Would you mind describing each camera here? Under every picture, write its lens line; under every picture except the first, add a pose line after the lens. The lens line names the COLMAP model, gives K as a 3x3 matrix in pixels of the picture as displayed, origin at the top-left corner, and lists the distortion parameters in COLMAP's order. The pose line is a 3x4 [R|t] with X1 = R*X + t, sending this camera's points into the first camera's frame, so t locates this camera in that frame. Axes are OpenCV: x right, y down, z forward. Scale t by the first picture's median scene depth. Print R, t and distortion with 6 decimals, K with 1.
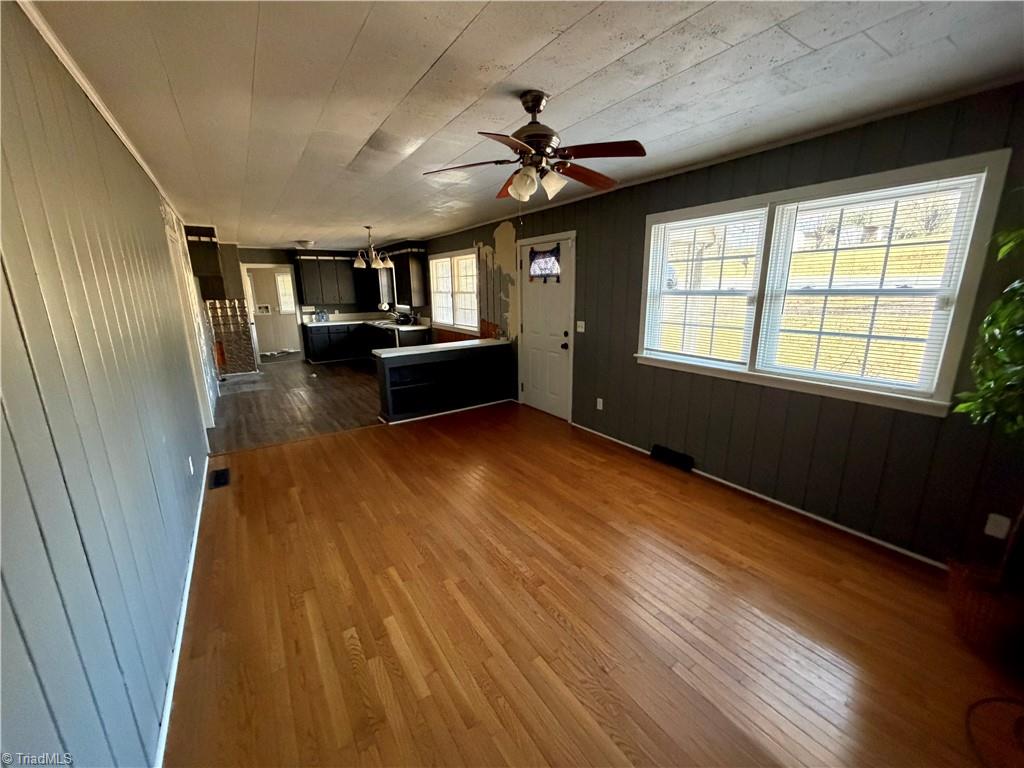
lens RADIAL K [[407.8, 0, 509.6], [0, 407.8, 384.1], [0, 0, 1]] dist [-0.000715, 0.000312]
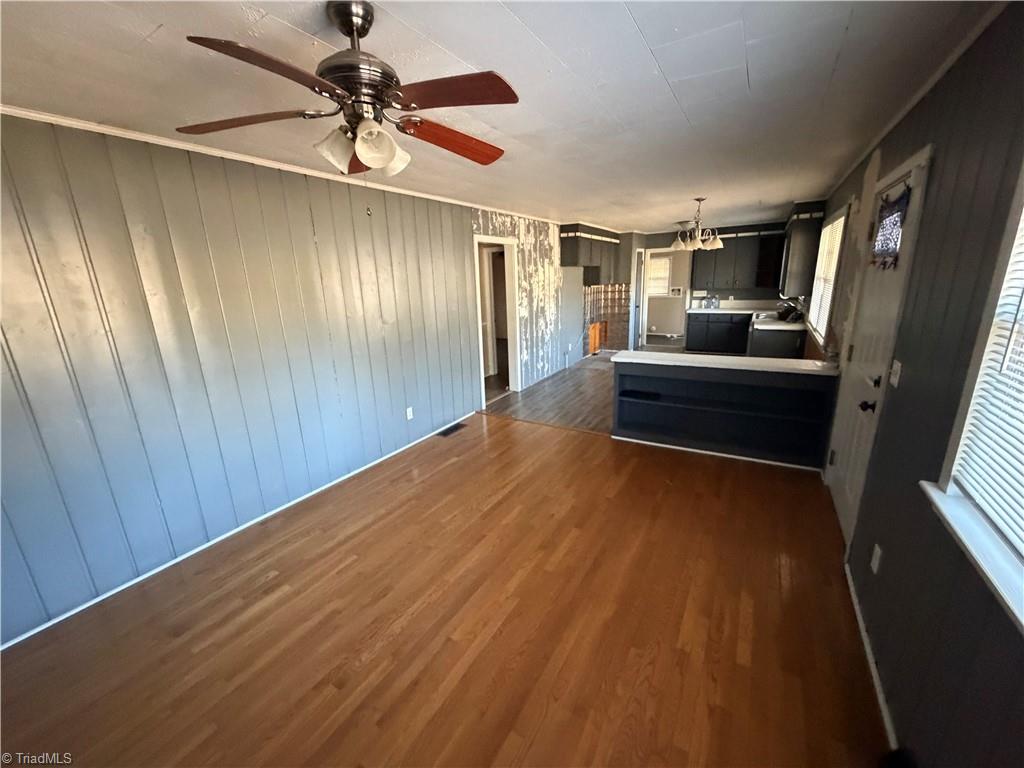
lens RADIAL K [[407.8, 0, 509.6], [0, 407.8, 384.1], [0, 0, 1]] dist [-0.000715, 0.000312]
pose [[0.424308, 0.227827, -0.876389, 0.365956], [-0.177428, 0.969989, 0.166257, -0.123198], [0.887965, 0.084952, 0.451997, 0.422340]]
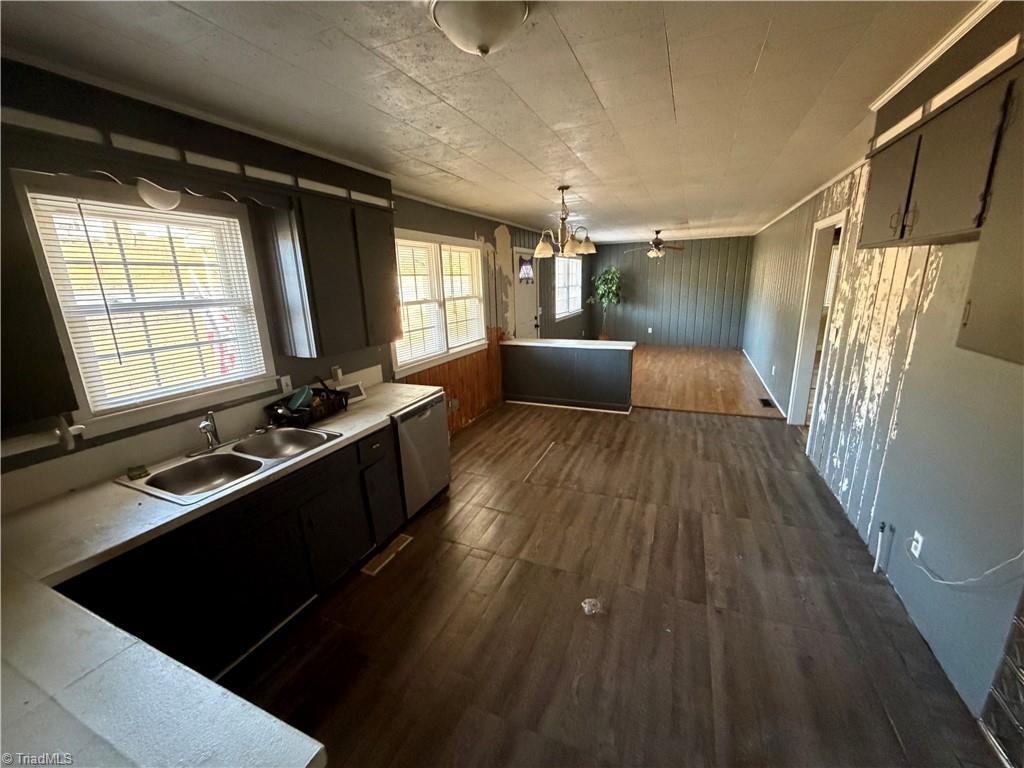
lens RADIAL K [[407.8, 0, 509.6], [0, 407.8, 384.1], [0, 0, 1]] dist [-0.000715, 0.000312]
pose [[-0.541587, -0.177723, 0.821643, -1.082654], [0.232964, 0.907386, 0.349827, -0.448370], [-0.807720, 0.380875, -0.450025, 1.844346]]
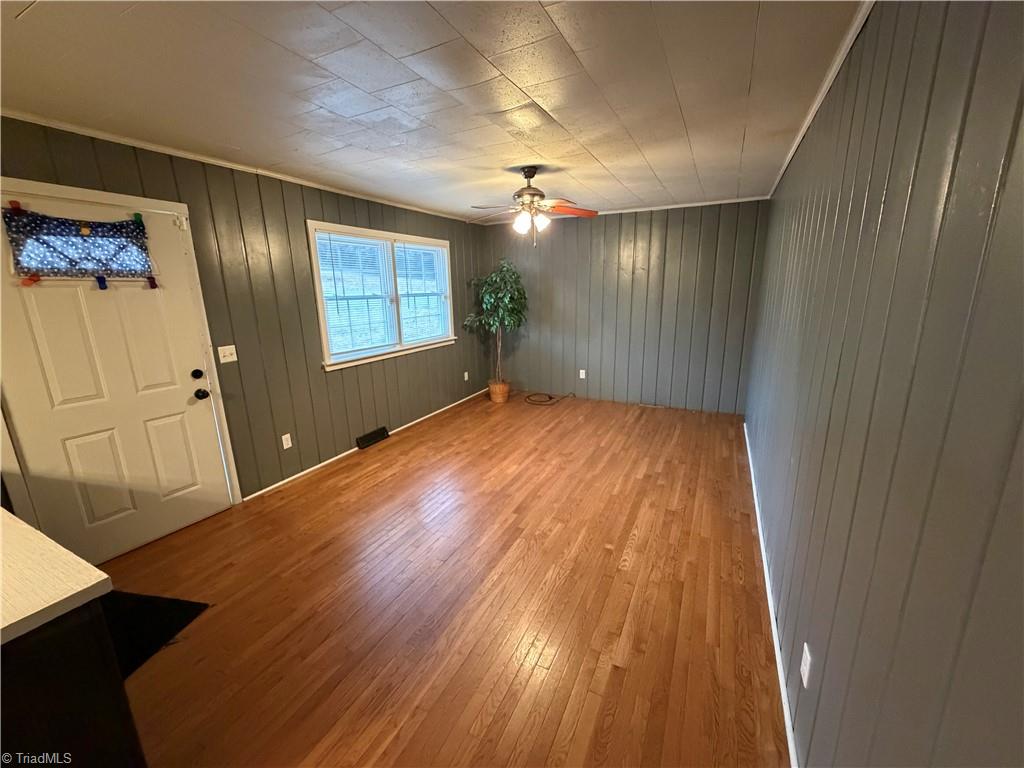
lens RADIAL K [[407.2, 0, 512.0], [0, 407.2, 384.0], [0, 0, 1]] dist [0.015175, 0.000098]
pose [[-0.494768, -0.183829, 0.849359, -0.608689], [0.223318, 0.917653, 0.328697, -0.203566], [-0.839842, 0.352306, -0.412973, 0.864701]]
